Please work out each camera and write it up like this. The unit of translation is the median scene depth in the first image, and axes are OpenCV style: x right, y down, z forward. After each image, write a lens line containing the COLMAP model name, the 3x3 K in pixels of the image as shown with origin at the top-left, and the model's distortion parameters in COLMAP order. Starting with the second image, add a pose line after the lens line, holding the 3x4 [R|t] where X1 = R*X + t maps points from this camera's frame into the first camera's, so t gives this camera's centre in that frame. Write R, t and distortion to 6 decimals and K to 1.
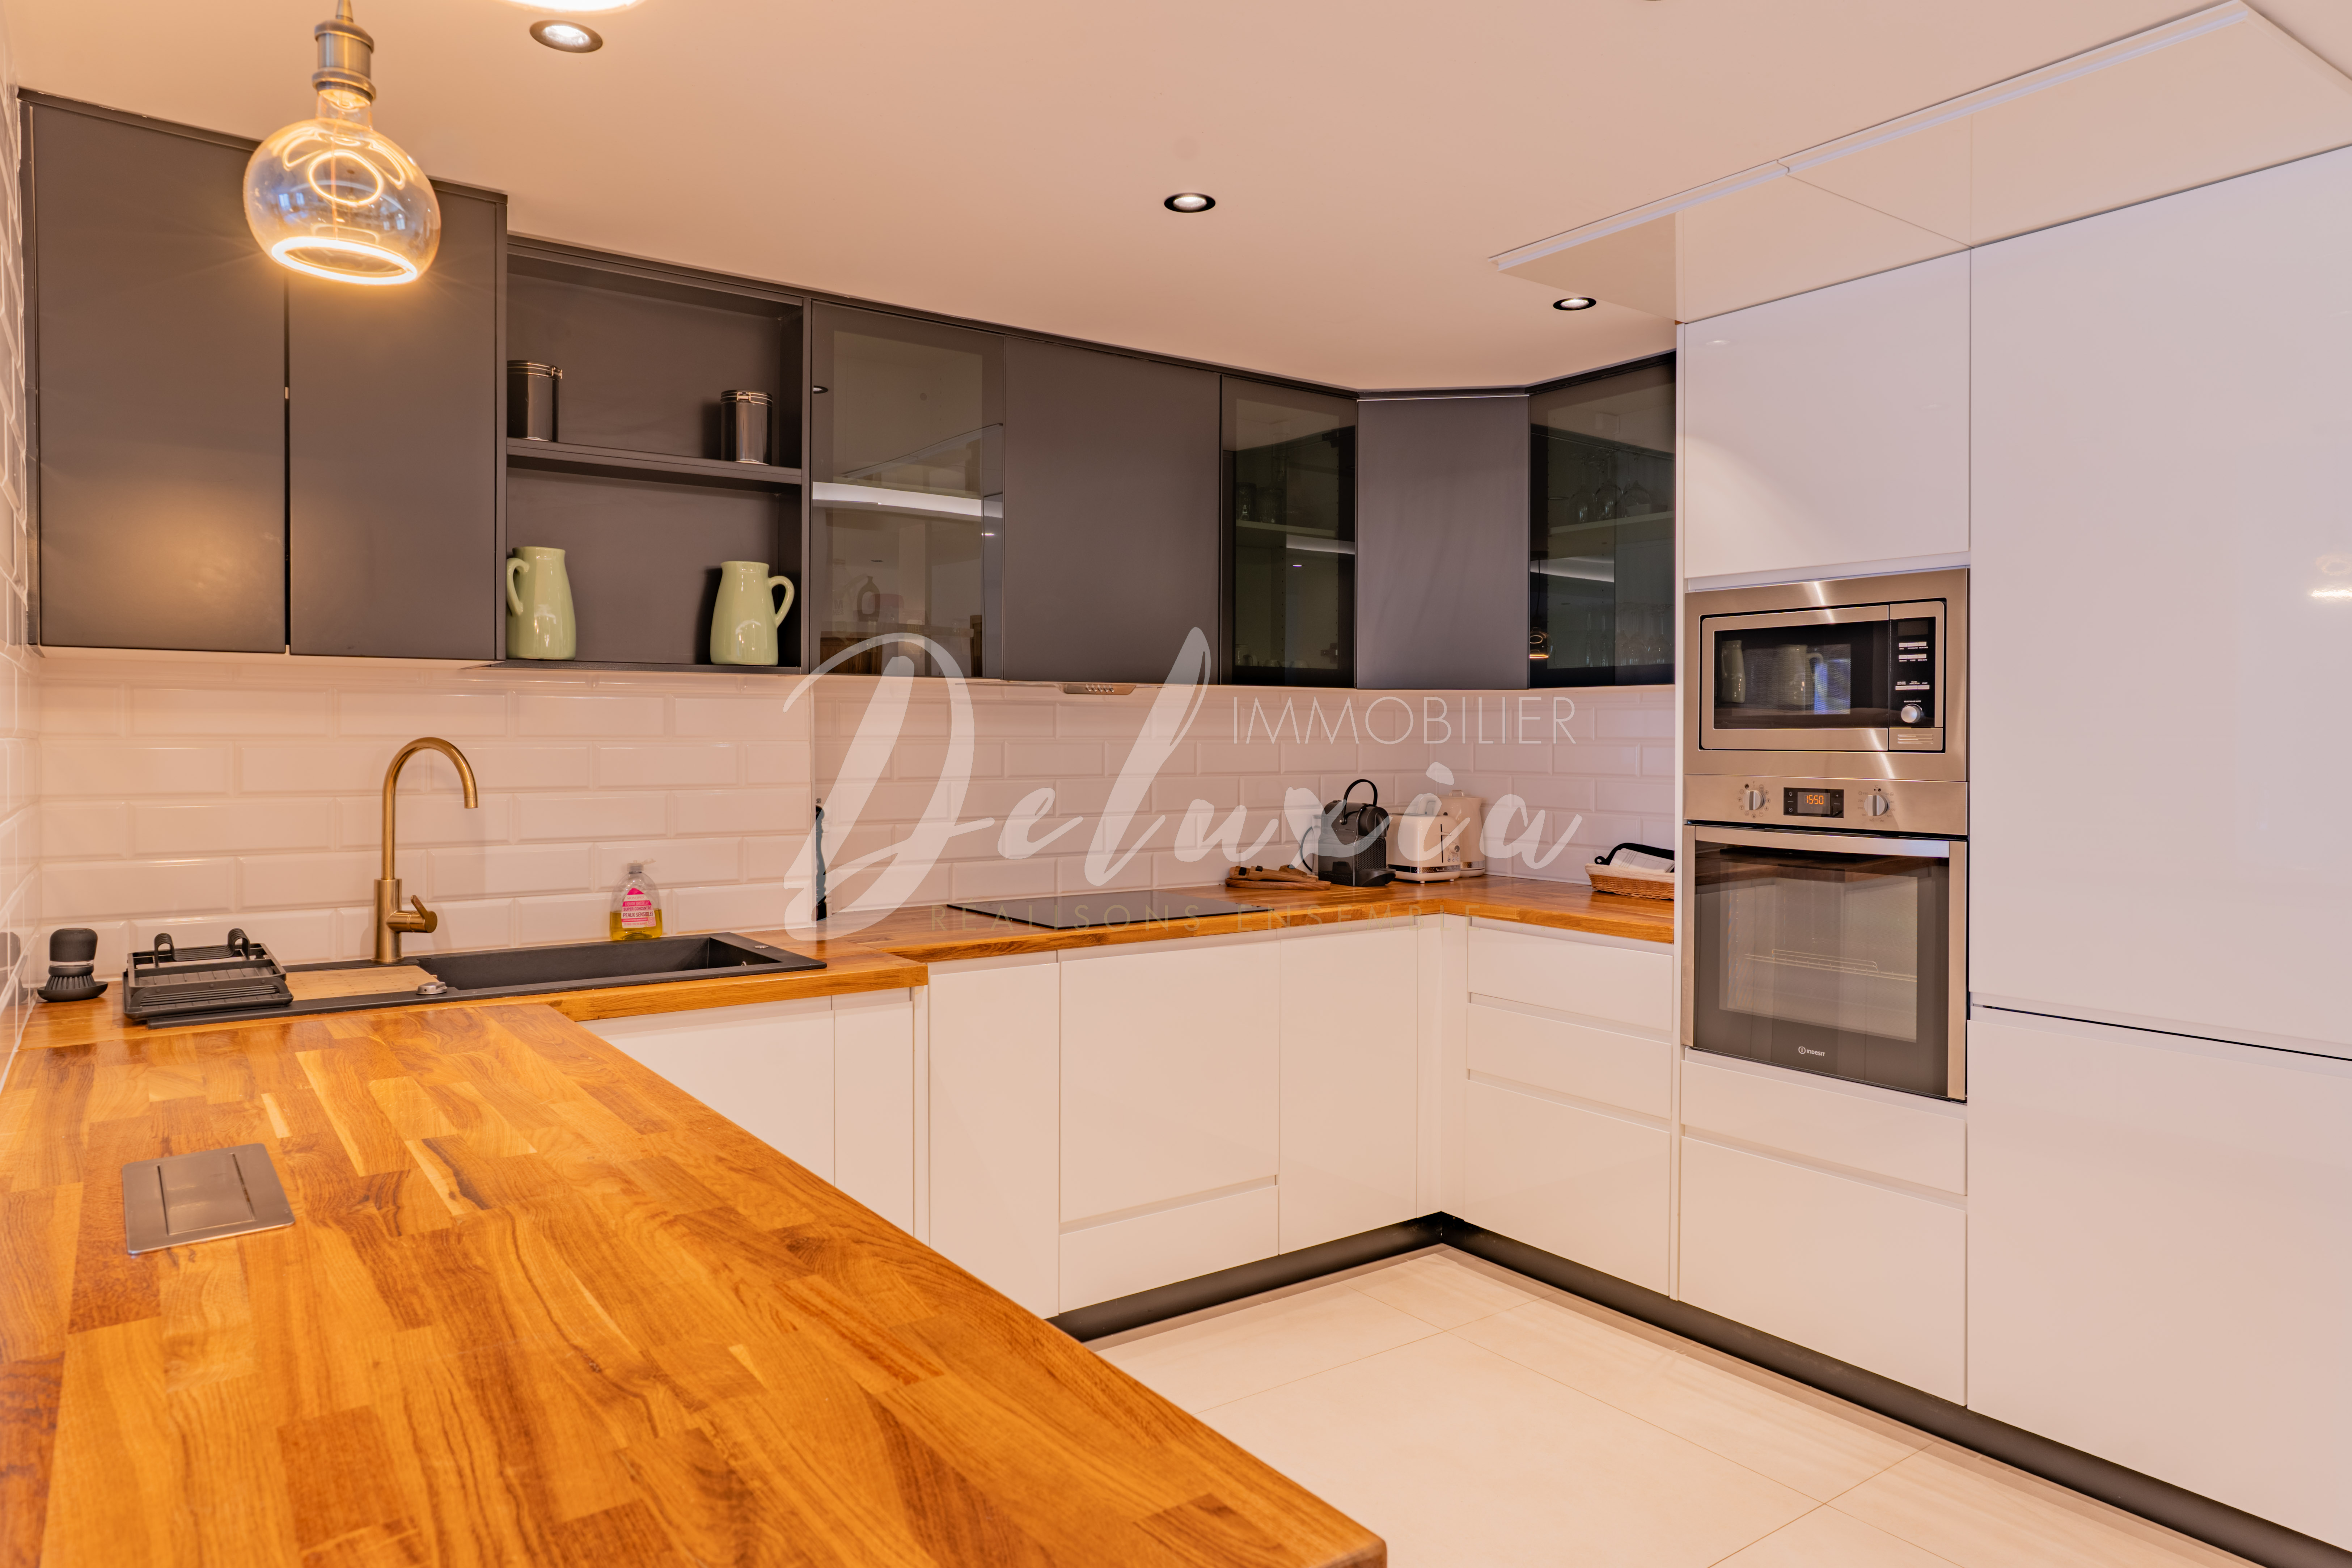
lens RADIAL K [[1432.0, 0, 1172.8], [0, 1432.0, 730.0], [0, 0, 1]] dist [-0.005367, -0.001438]
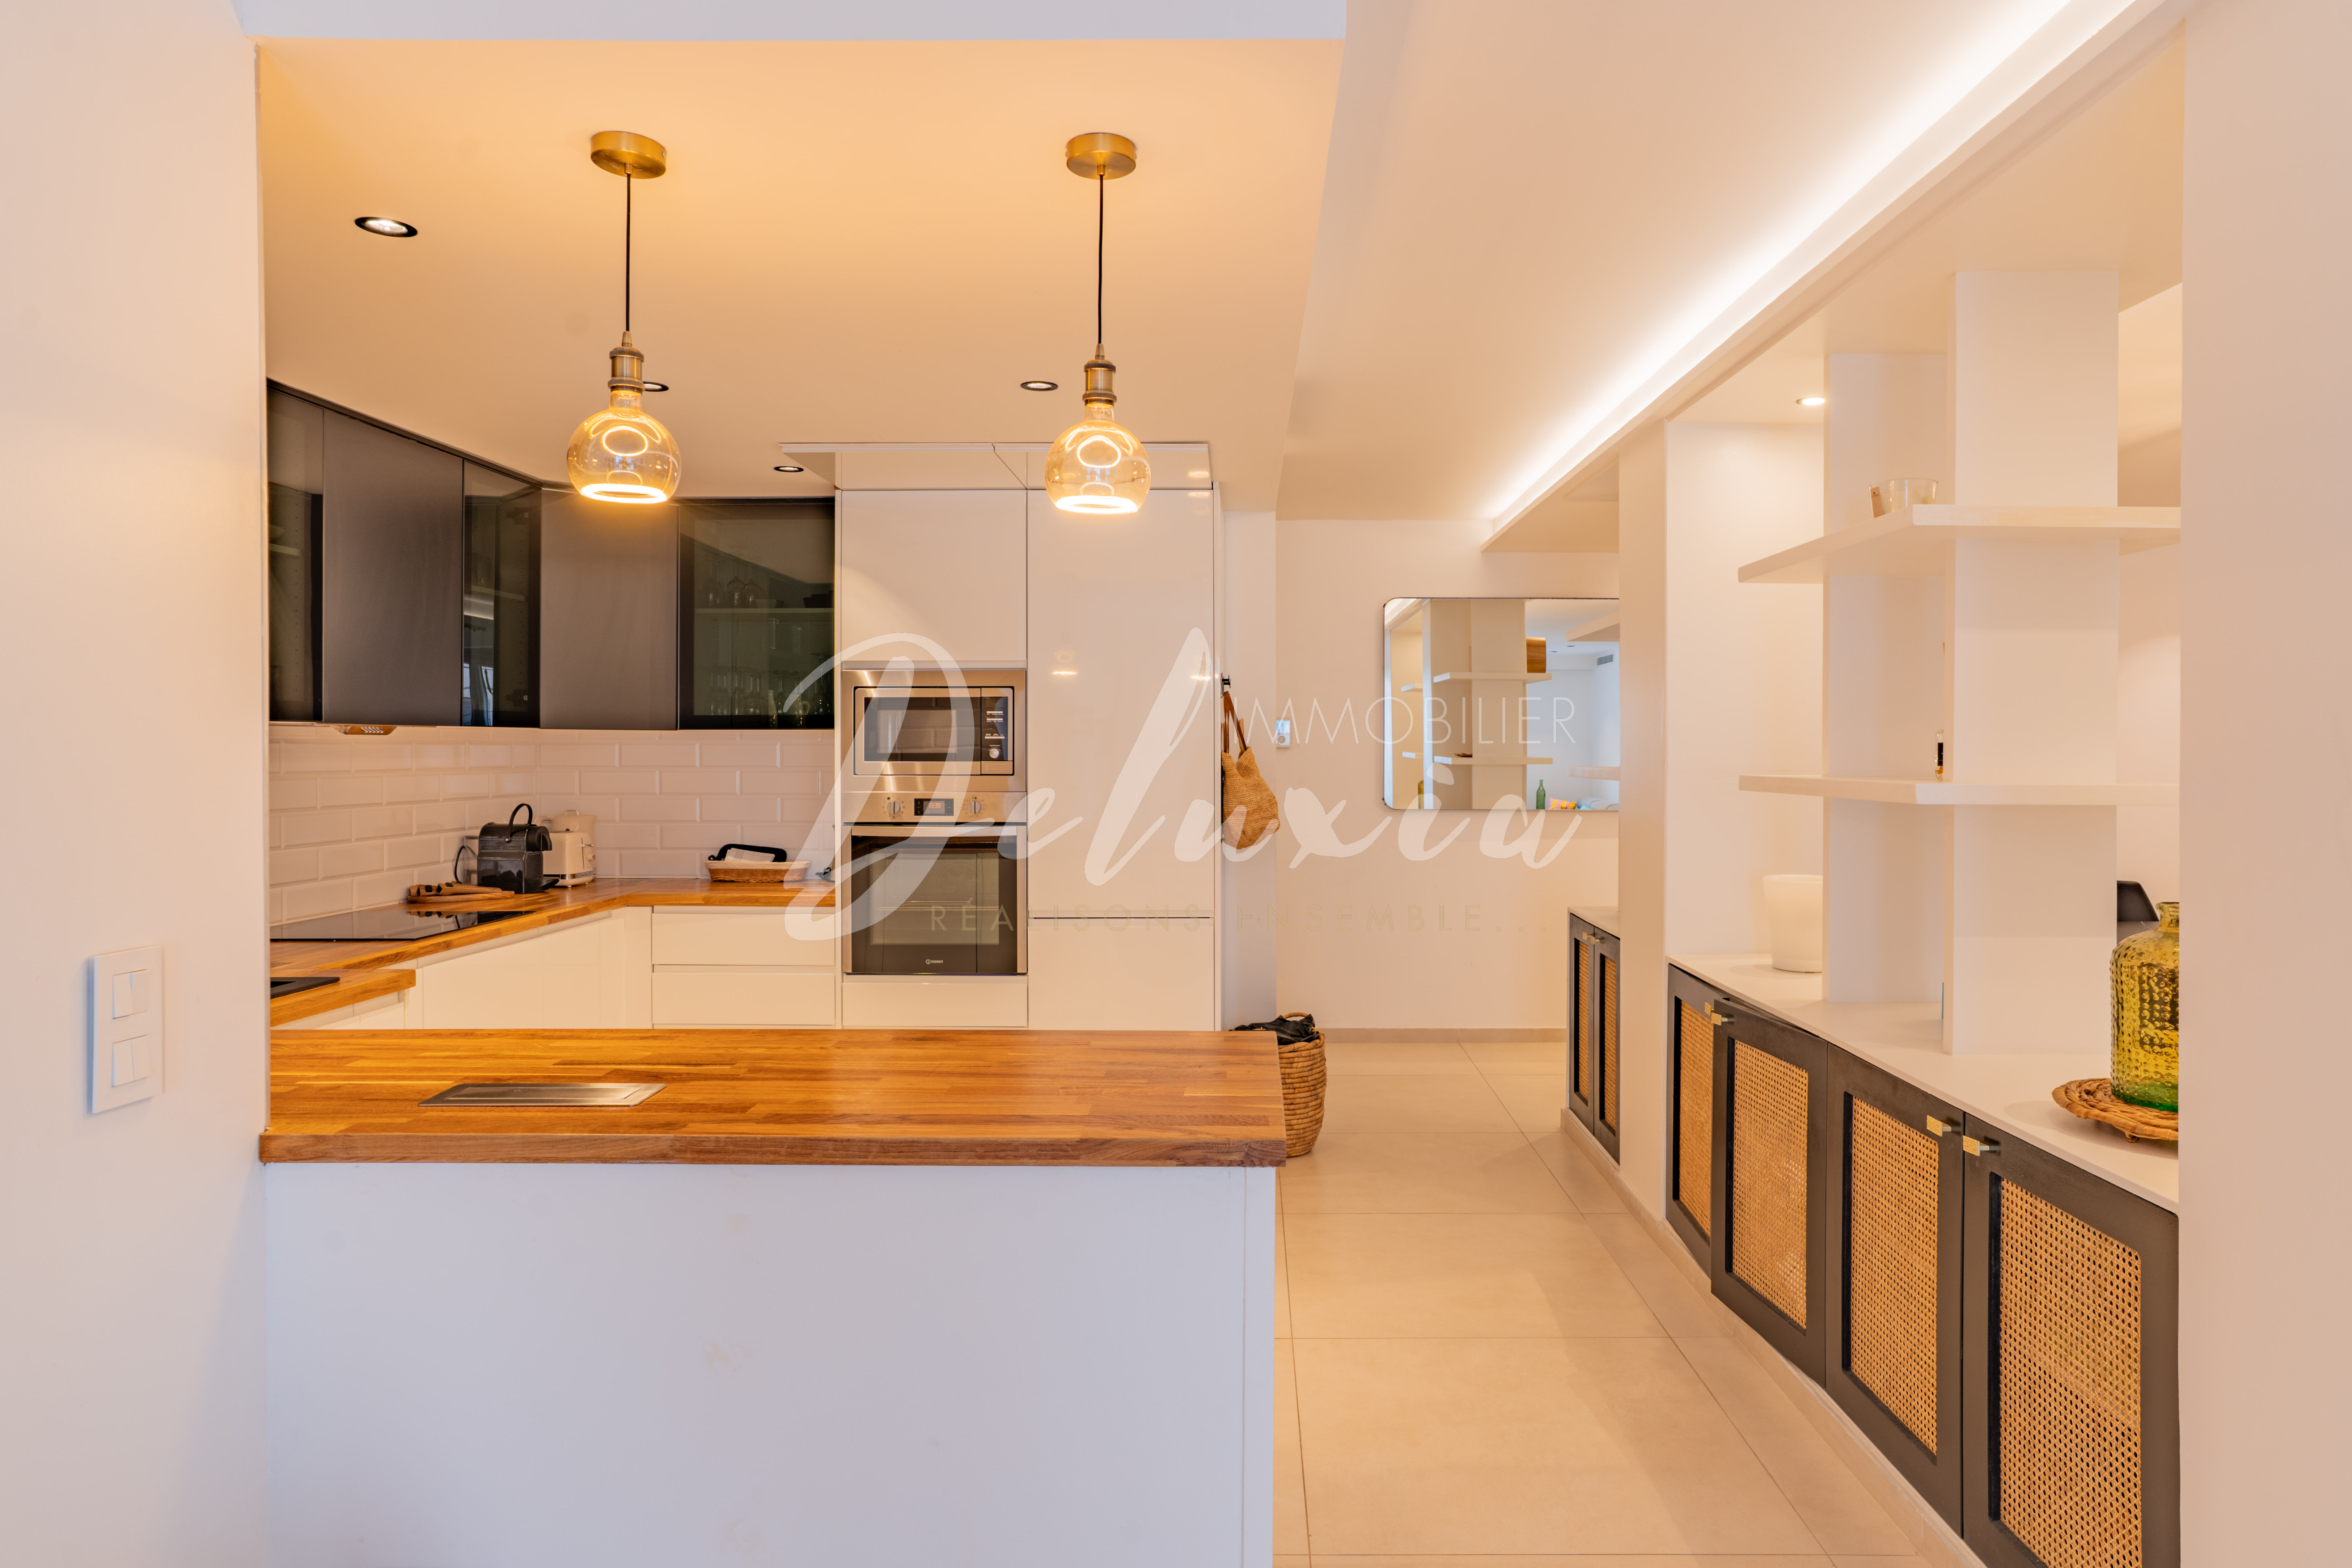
lens RADIAL K [[1427.4, 0, 1182.6], [0, 1427.4, 740.6], [0, 0, 1]] dist [-0.004354, -0.000448]
pose [[0.617508, -0.000546, 0.786564, -0.629523], [0.000289, 1.000000, 0.000467, -0.024485], [-0.786565, -0.000061, 0.617508, -0.210653]]
